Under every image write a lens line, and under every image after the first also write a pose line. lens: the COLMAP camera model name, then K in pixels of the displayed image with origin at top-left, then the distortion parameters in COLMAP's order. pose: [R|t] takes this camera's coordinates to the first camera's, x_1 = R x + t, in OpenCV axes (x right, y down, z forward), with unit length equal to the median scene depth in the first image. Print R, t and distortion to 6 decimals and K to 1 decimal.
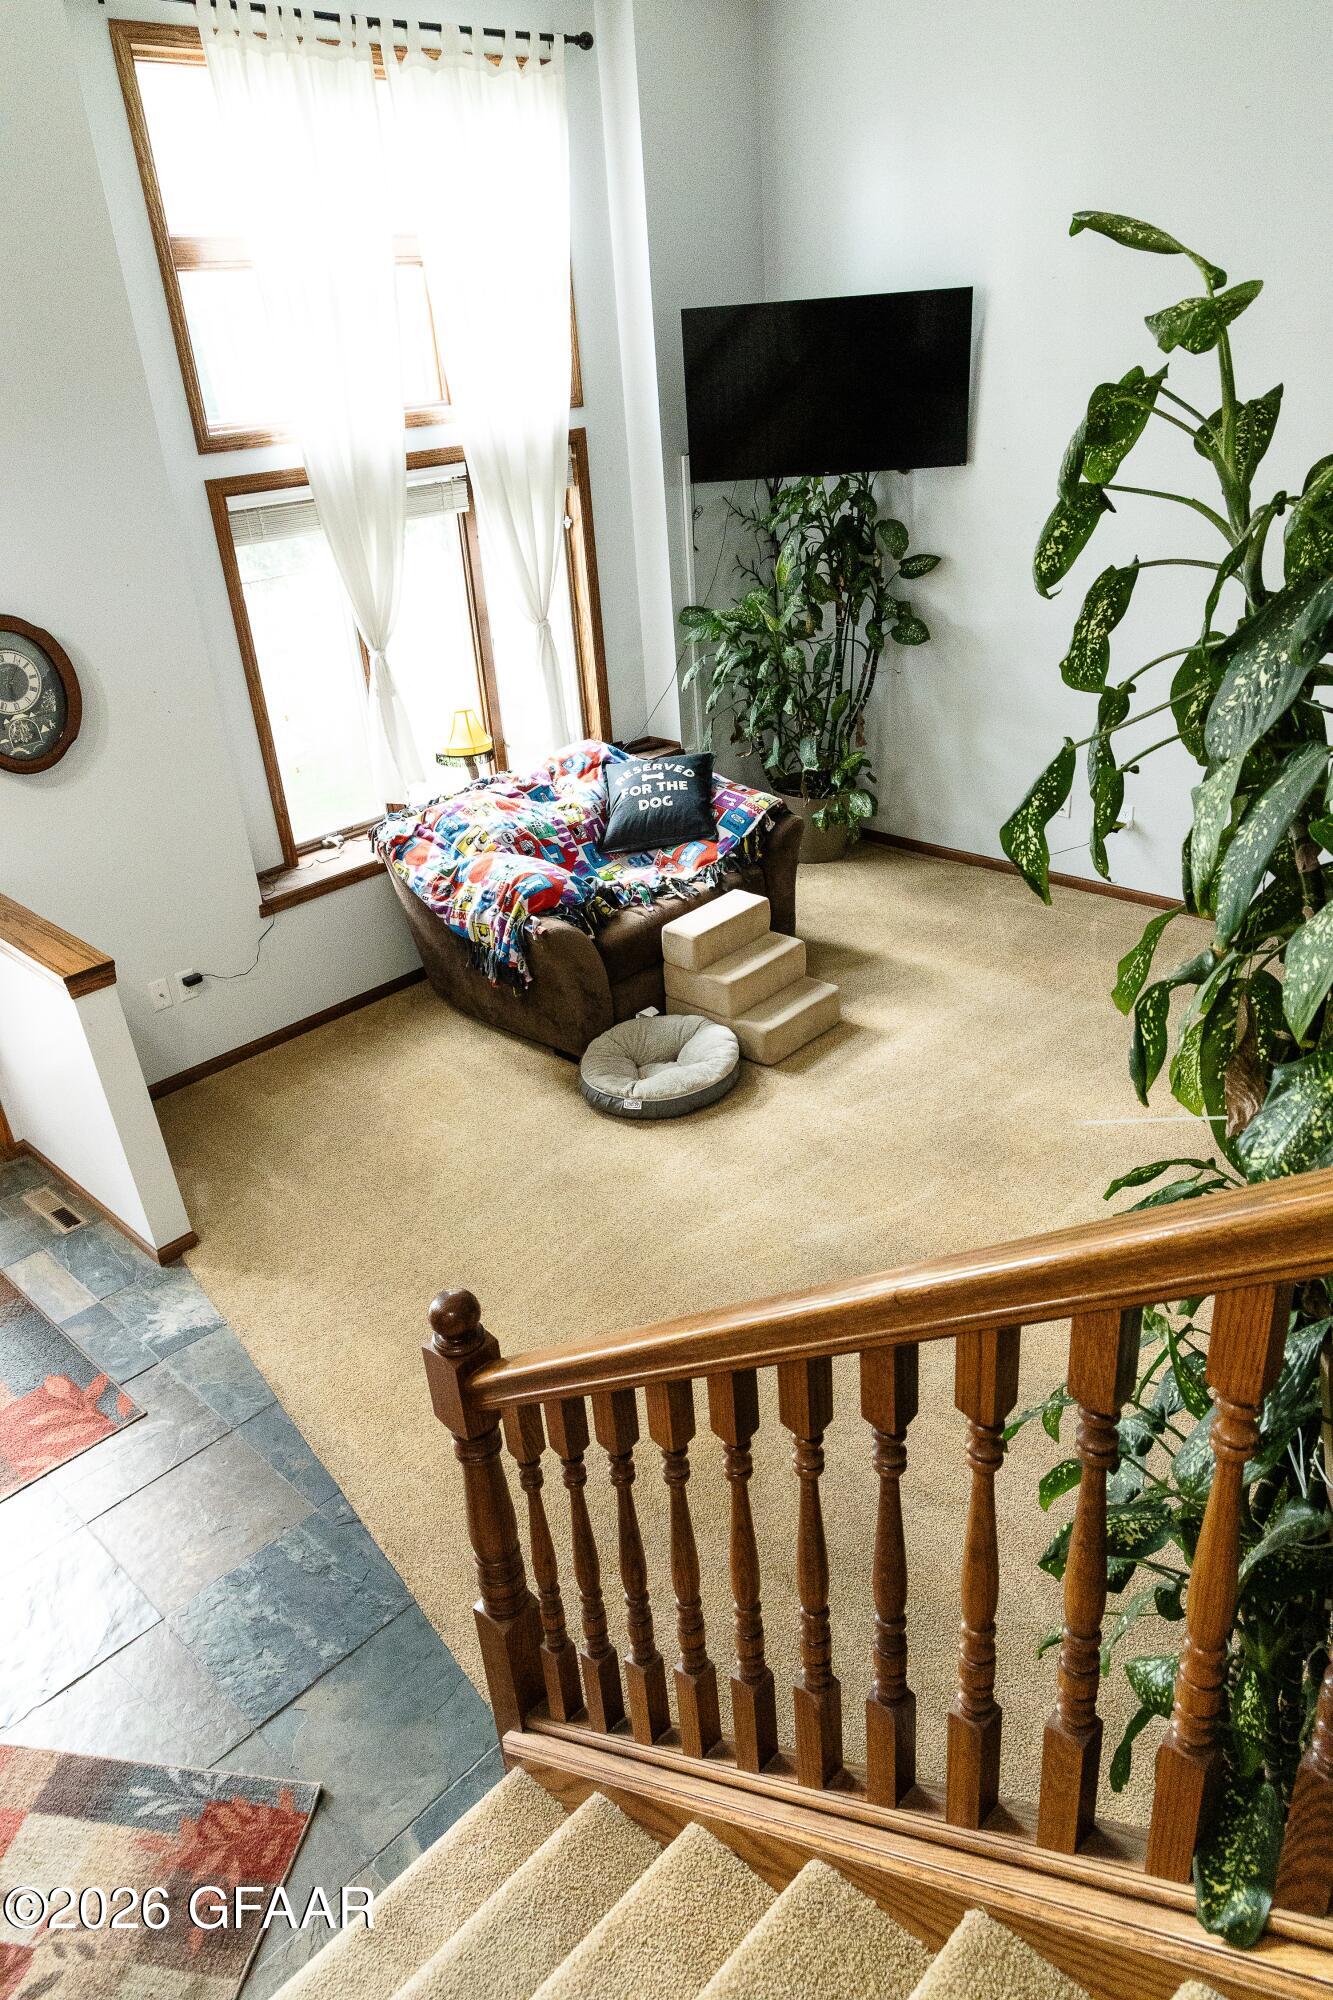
lens RADIAL K [[1338.2, 0, 665.1], [0, 1338.2, 992.6], [0, 0, 1]] dist [0.006739, 0.004440]
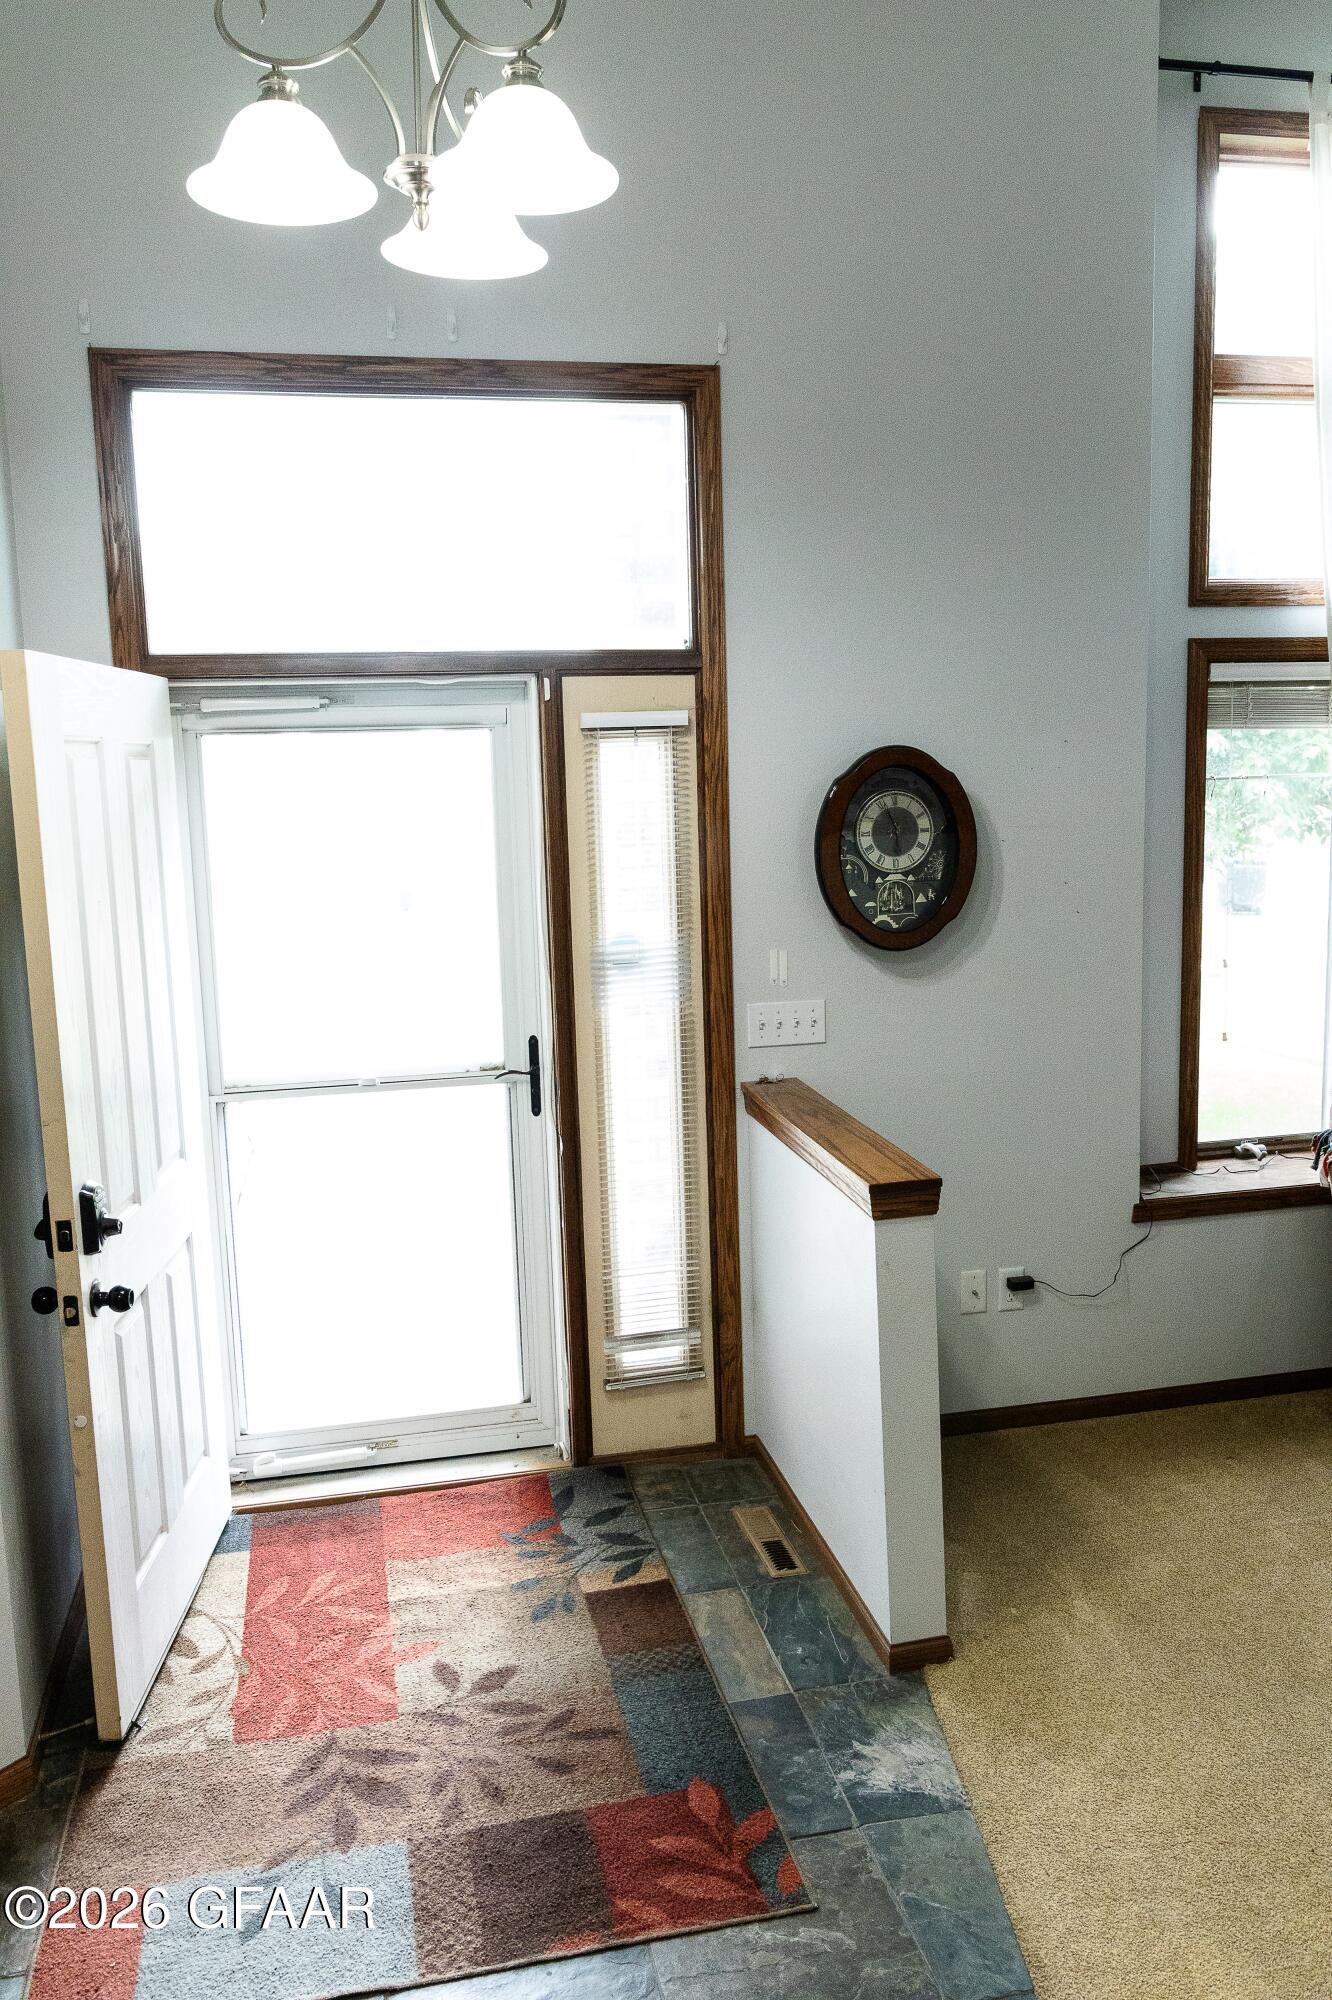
lens RADIAL K [[1538.8, 0, 664.0], [0, 1538.8, 997.1], [0, 0, 1]] dist [-0.000204, -0.005348]
pose [[0.830201, 0.125694, -0.543109, -0.085339], [-0.274356, 0.940220, -0.201783, 0.062383], [0.485279, 0.316525, 0.815056, 0.195807]]
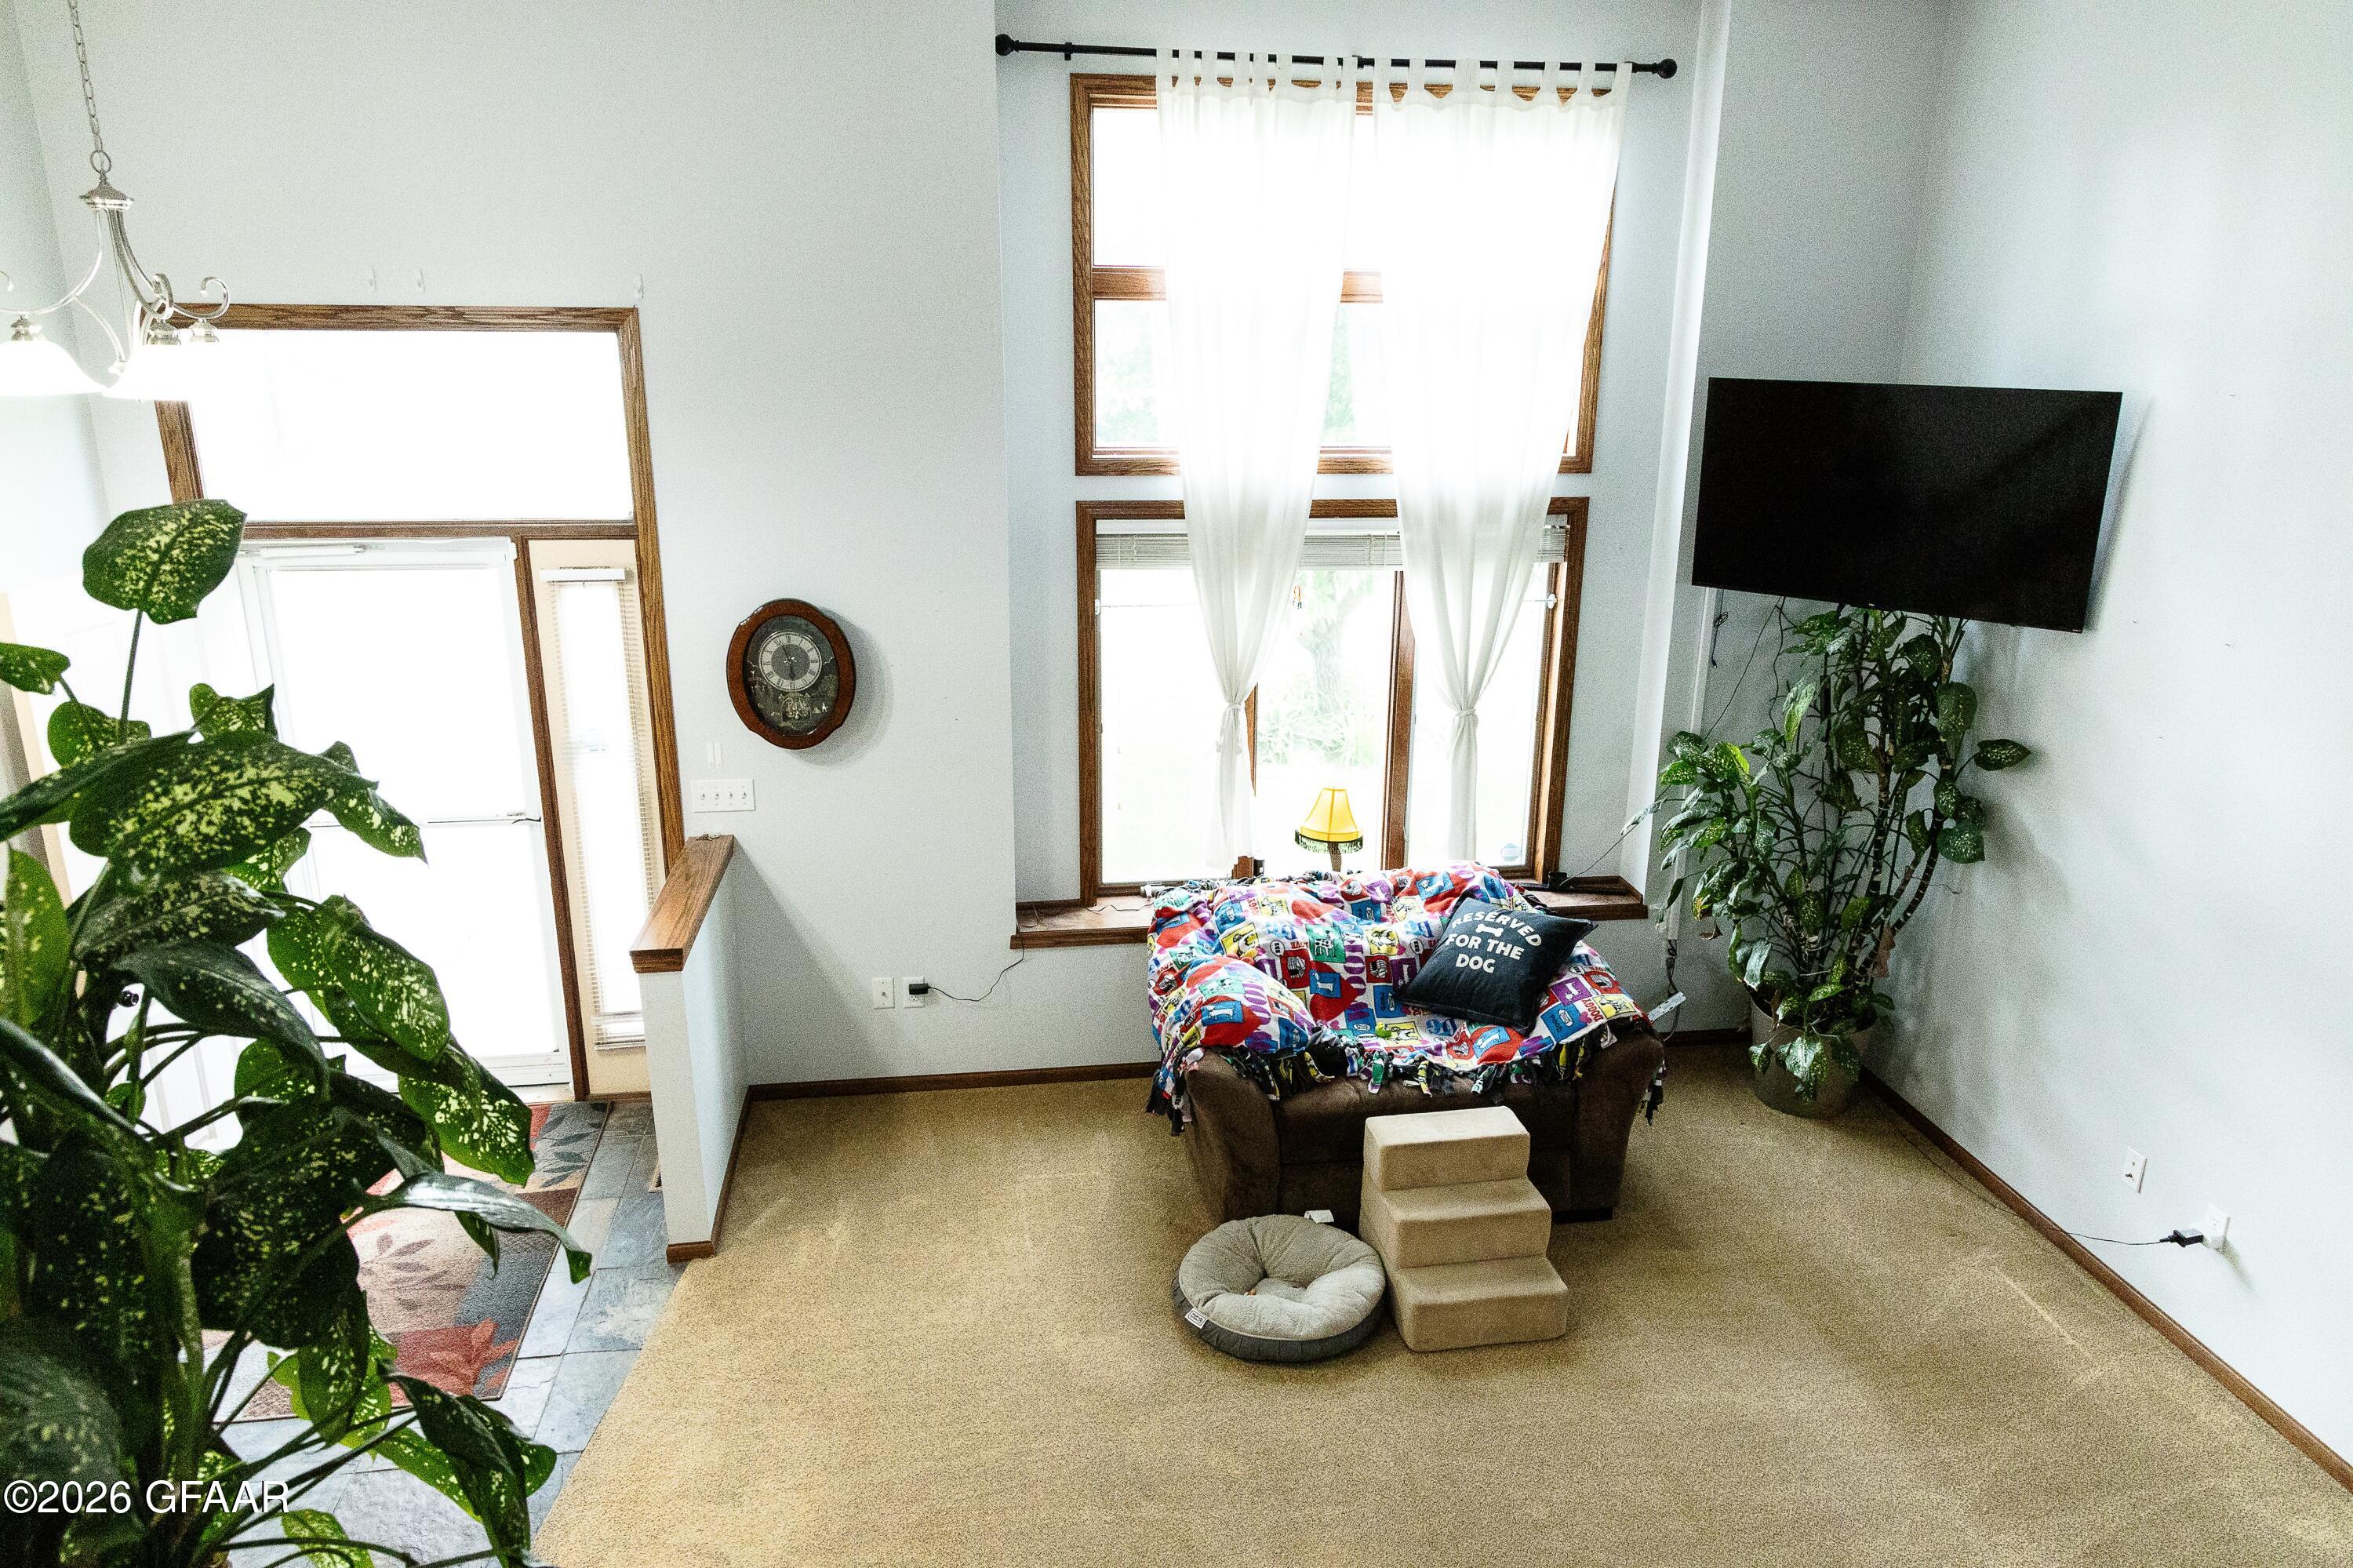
lens RADIAL K [[1574.5, 0, 1184.1], [0, 1574.5, 789.7], [0, 0, 1]] dist [0.006739, 0.004440]
pose [[0.788882, 0.251106, -0.560902, 0.376683], [-0.329976, 0.943059, -0.041905, -0.154352], [0.518441, 0.218142, 0.826821, 0.142734]]
